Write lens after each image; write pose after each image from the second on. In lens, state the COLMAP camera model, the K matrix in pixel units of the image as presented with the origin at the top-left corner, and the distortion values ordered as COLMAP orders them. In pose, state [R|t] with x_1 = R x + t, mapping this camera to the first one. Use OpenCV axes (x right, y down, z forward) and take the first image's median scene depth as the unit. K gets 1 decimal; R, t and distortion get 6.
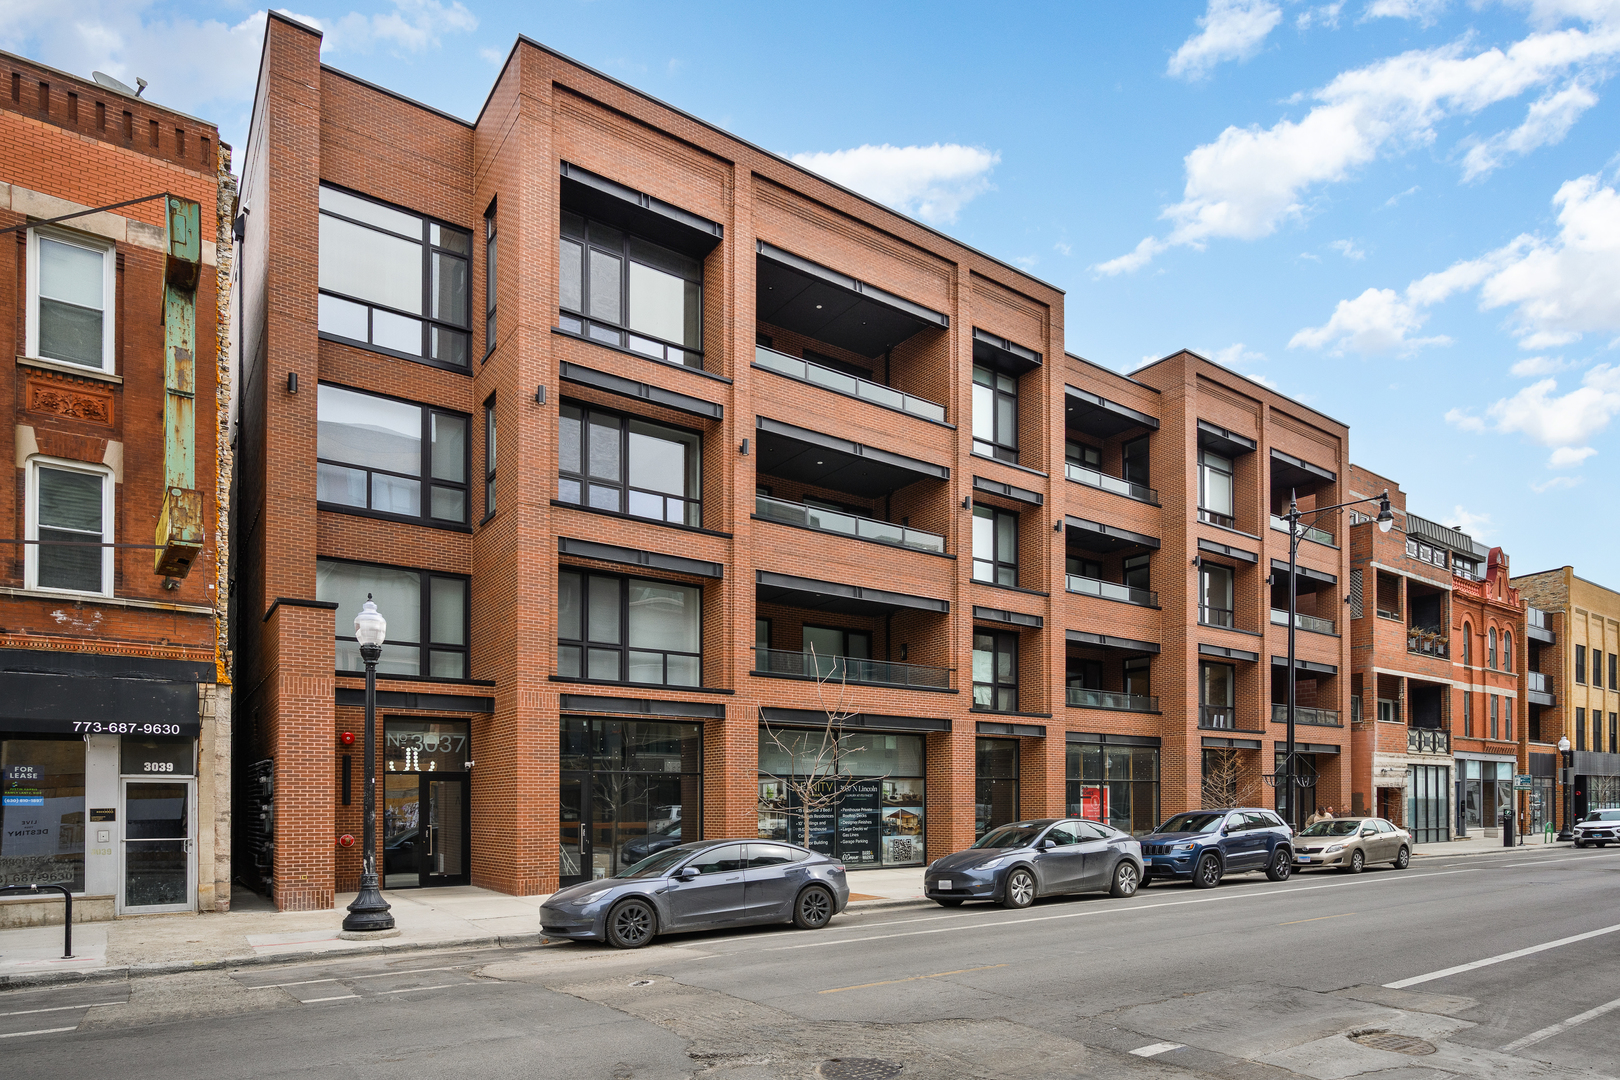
lens RADIAL K [[902.9, 0, 810.0], [0, 902.9, 540.0], [0, 0, 1]] dist [-0.002348, -0.001298]
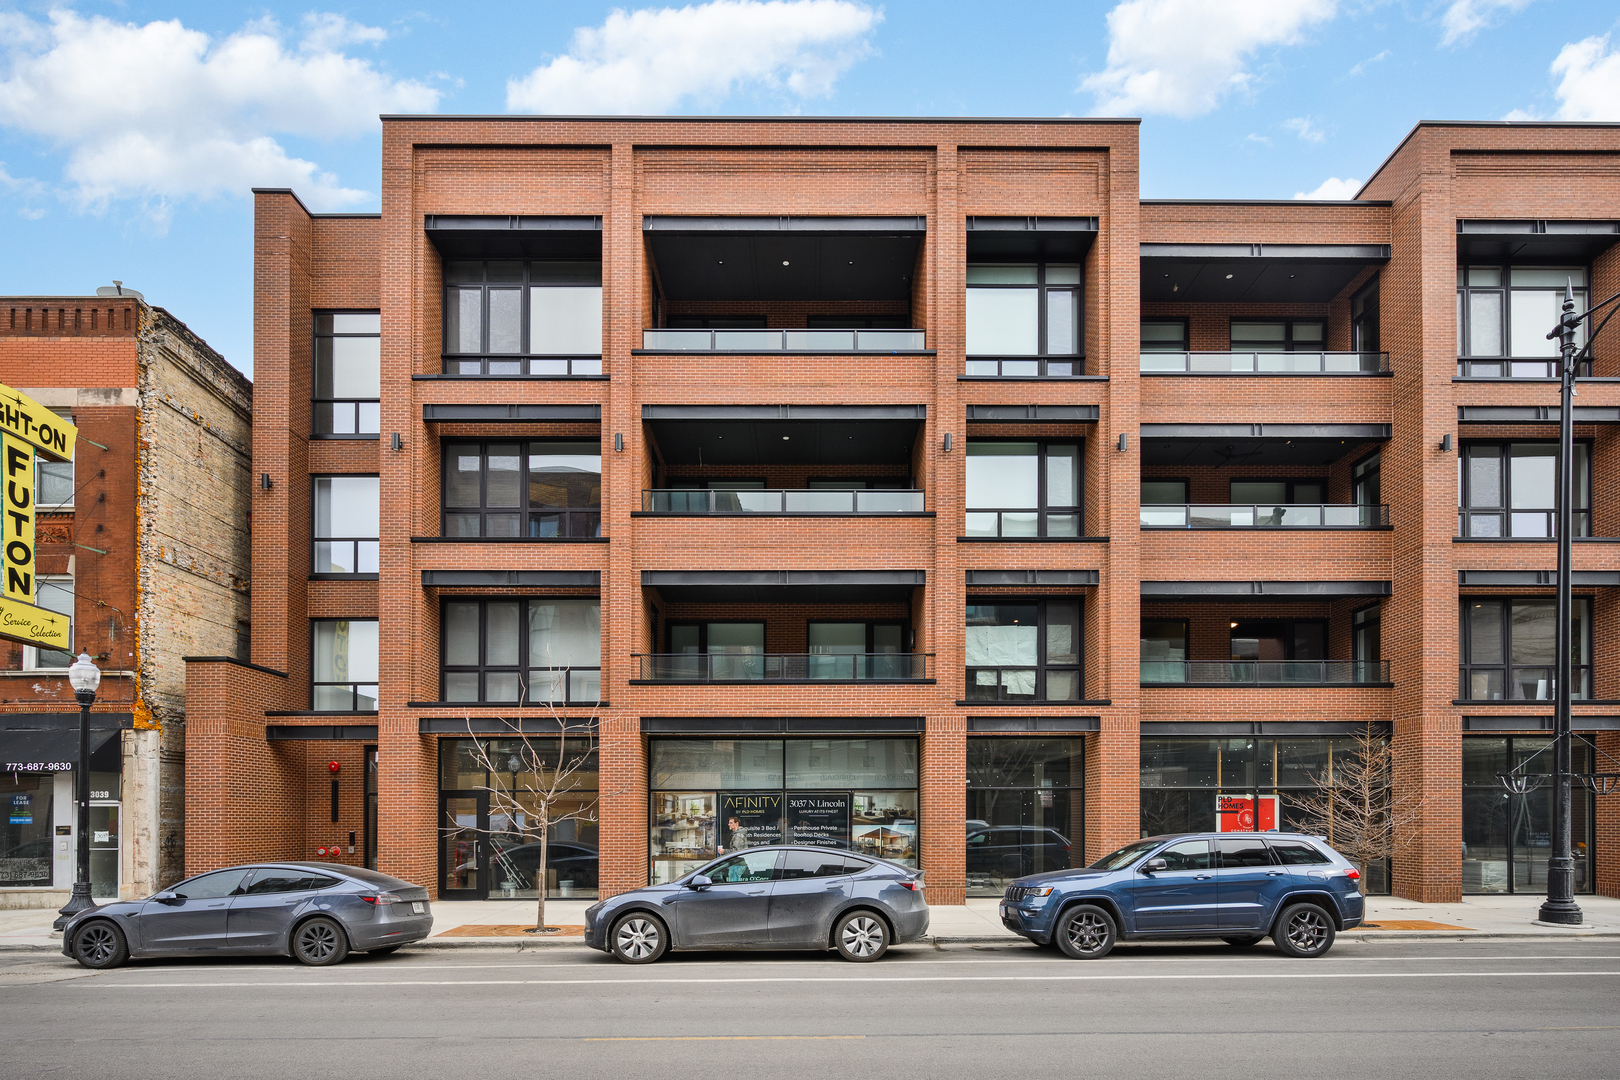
lens RADIAL K [[837.4, 0, 809.7], [0, 837.4, 618.1], [0, 0, 1]] dist [-0.002300, -0.000233]
pose [[0.822083, -0.131439, -0.553988, 0.508486], [0.160741, 0.986987, 0.004358, 0.096877], [0.546206, -0.092631, 0.832513, 0.350056]]
